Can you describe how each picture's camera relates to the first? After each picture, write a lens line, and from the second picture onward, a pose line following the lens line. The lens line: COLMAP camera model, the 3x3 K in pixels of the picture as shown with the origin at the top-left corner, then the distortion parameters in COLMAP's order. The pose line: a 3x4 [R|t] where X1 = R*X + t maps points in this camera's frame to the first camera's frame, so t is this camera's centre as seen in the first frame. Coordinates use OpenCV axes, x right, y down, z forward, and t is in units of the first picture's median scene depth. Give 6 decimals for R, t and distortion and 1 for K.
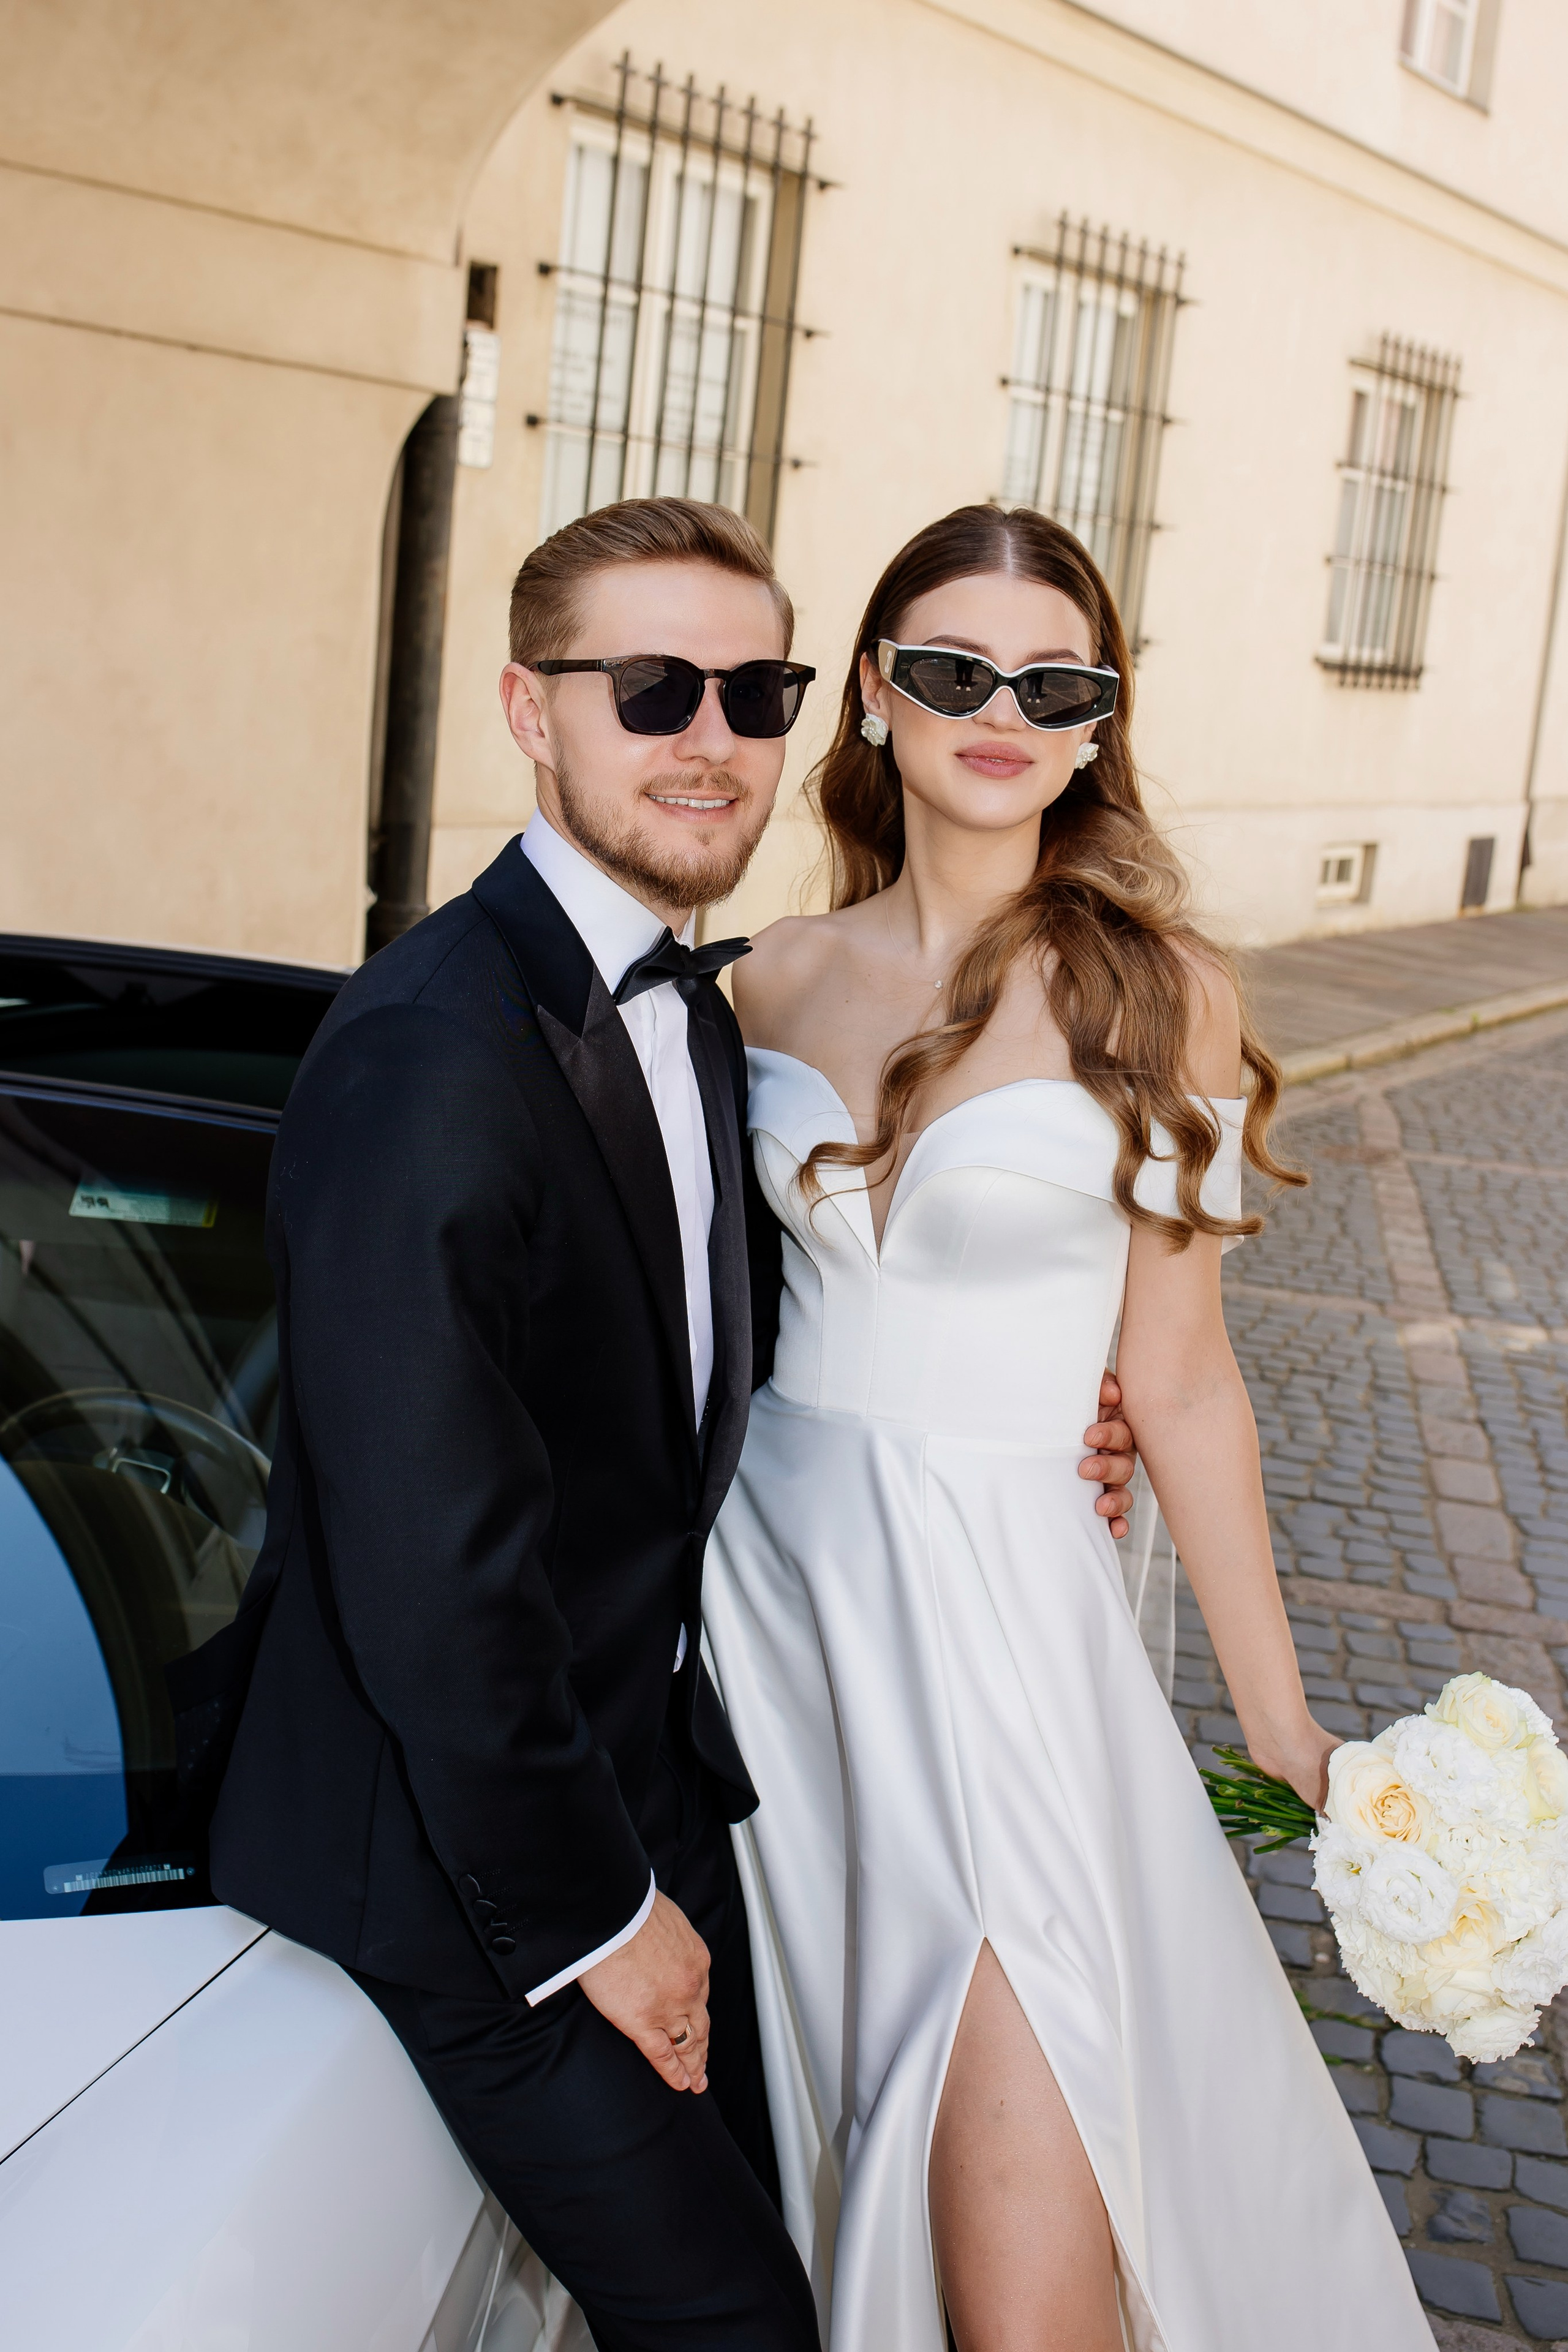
lens RADIAL K [[2434.5, 0, 731.8], [0, 2434.5, 1043.9], [0, 0, 1]] dist [-0.053302, 0.037696]
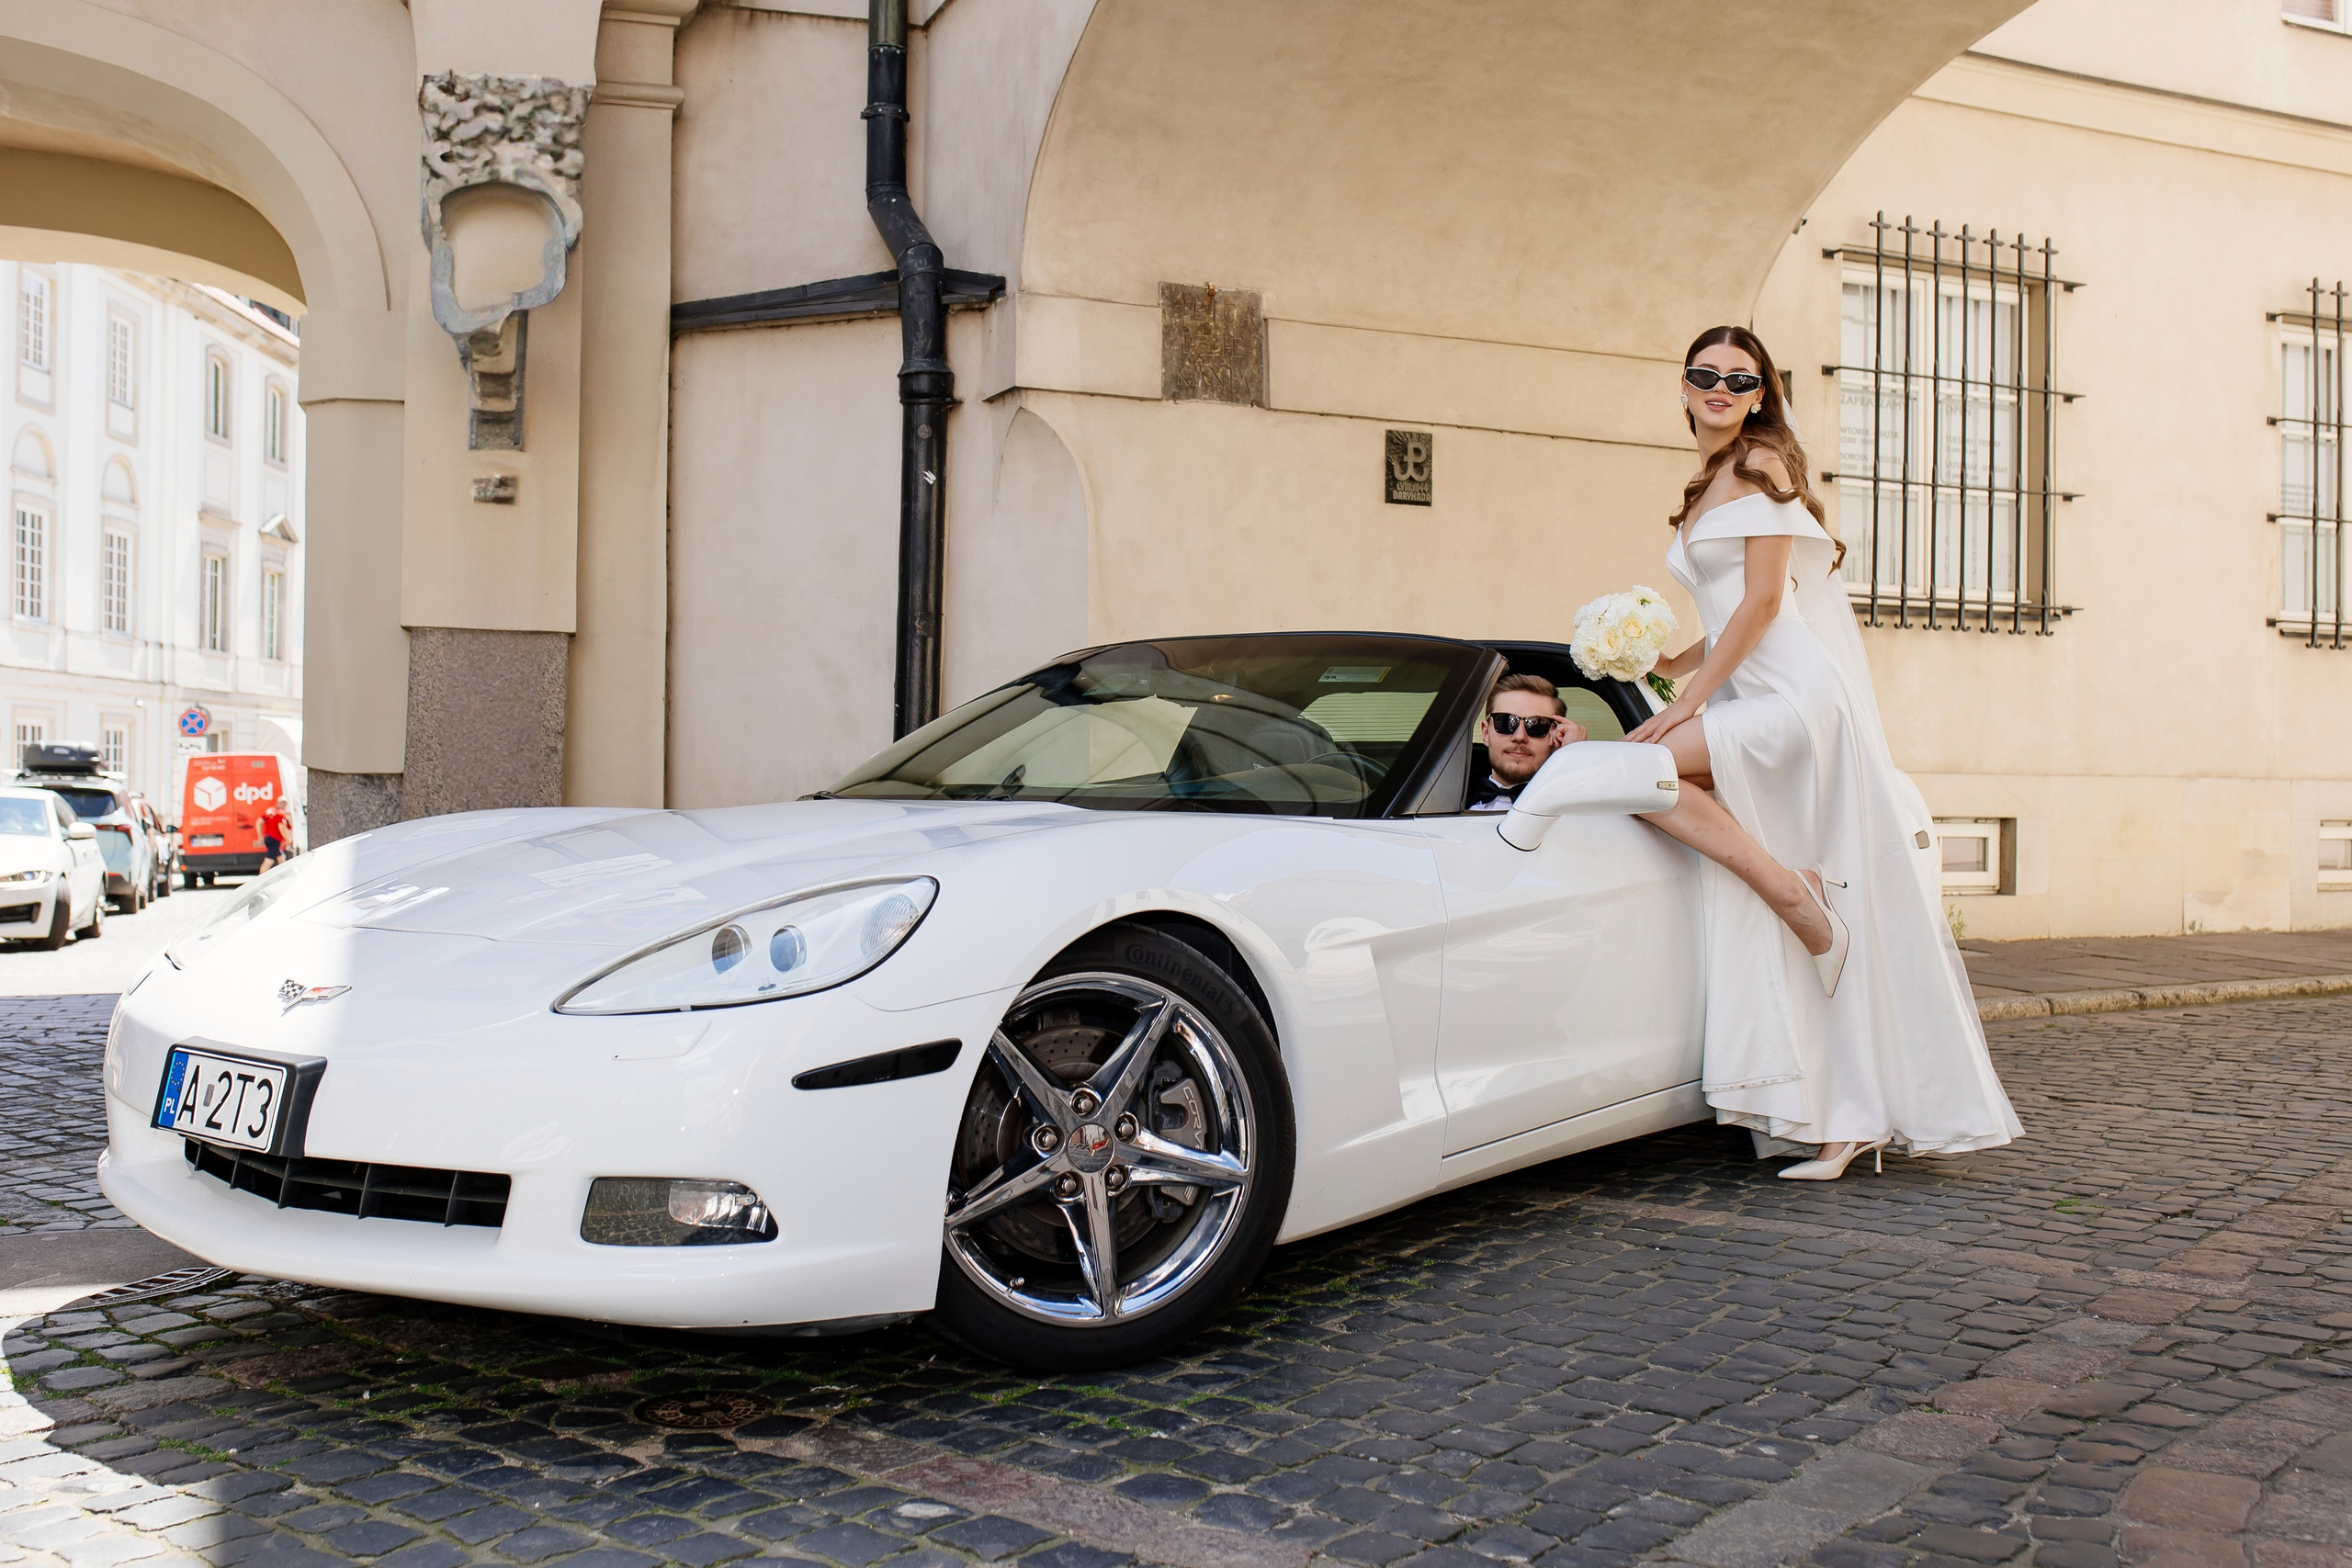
lens RADIAL K [[2217.0, 0, 1177.7], [0, 2217.0, 772.5], [0, 0, 1]] dist [-0.066194, 0.091263]
pose [[0.881267, -0.083039, -0.465267, 0.155044], [-0.014765, 0.979126, -0.202717, 0.159786], [0.472389, 0.185518, 0.861645, -0.212415]]
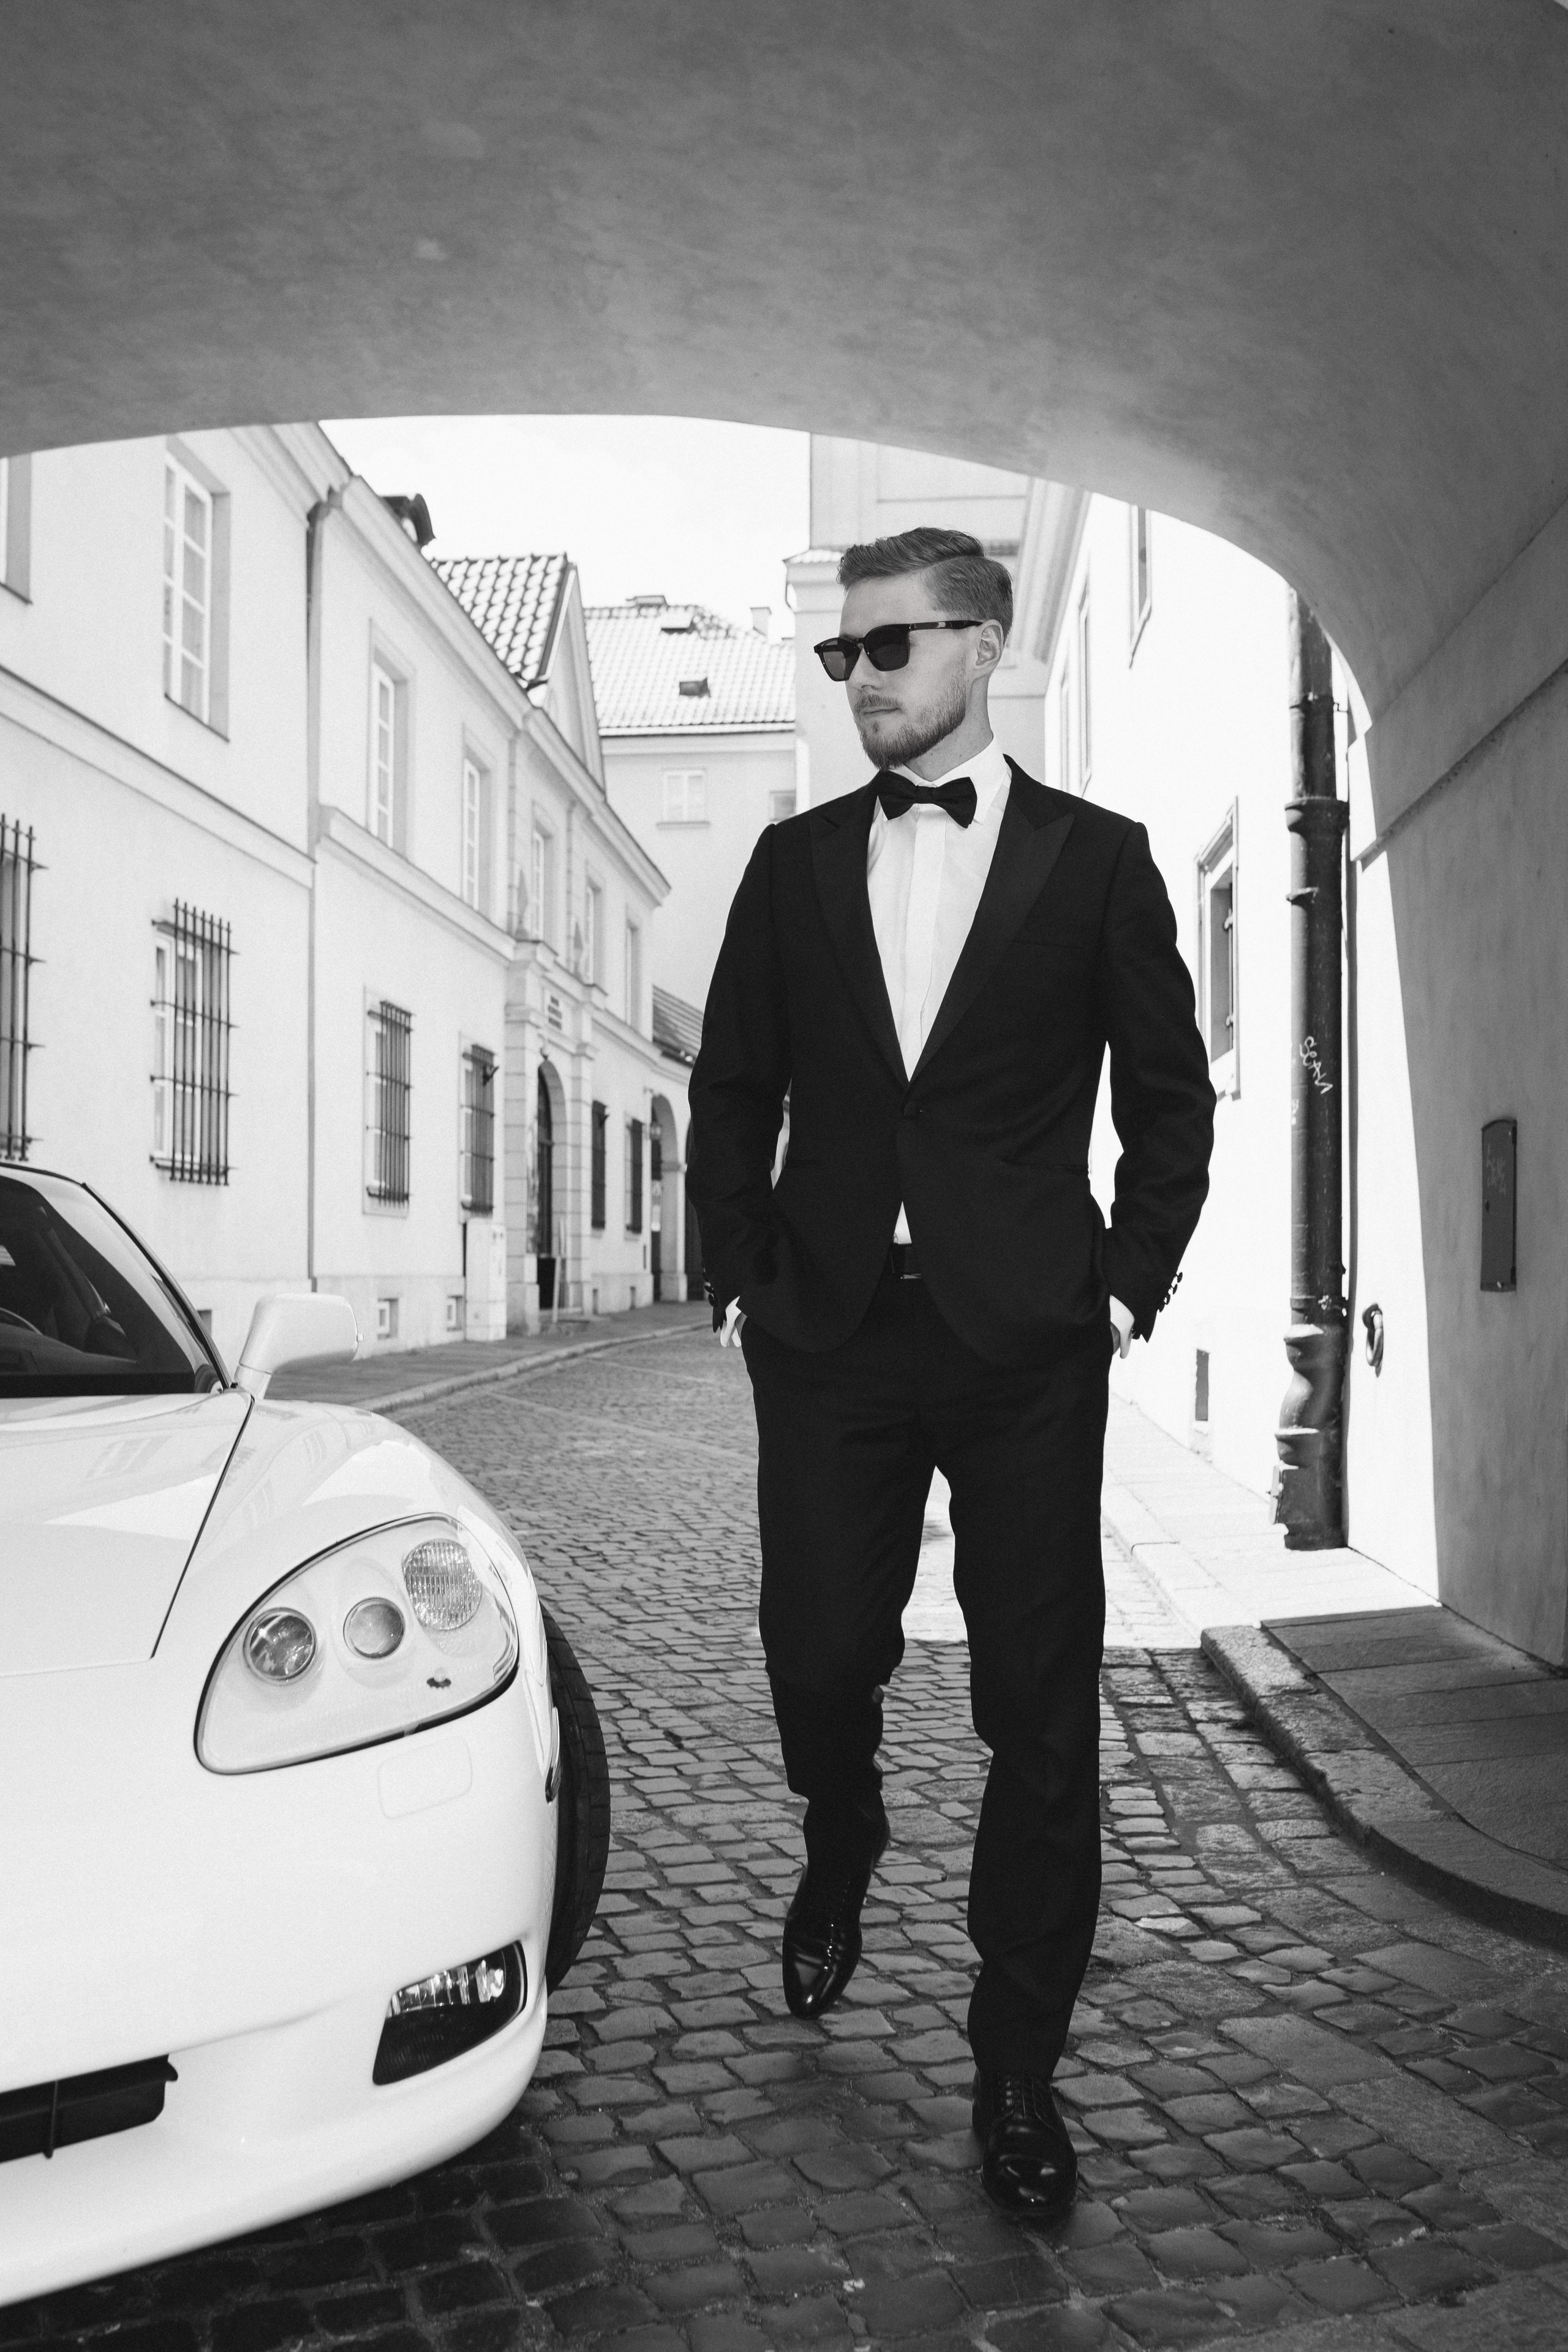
lens RADIAL K [[2217.2, 0, 760.9], [0, 2217.2, 1183.4], [0, 0, 1]] dist [-0.066194, 0.091263]
pose [[0.841991, -0.064610, 0.535609, -0.154812], [0.165247, 0.975970, -0.142042, 0.099380], [-0.513561, 0.208106, 0.832435, -0.130317]]
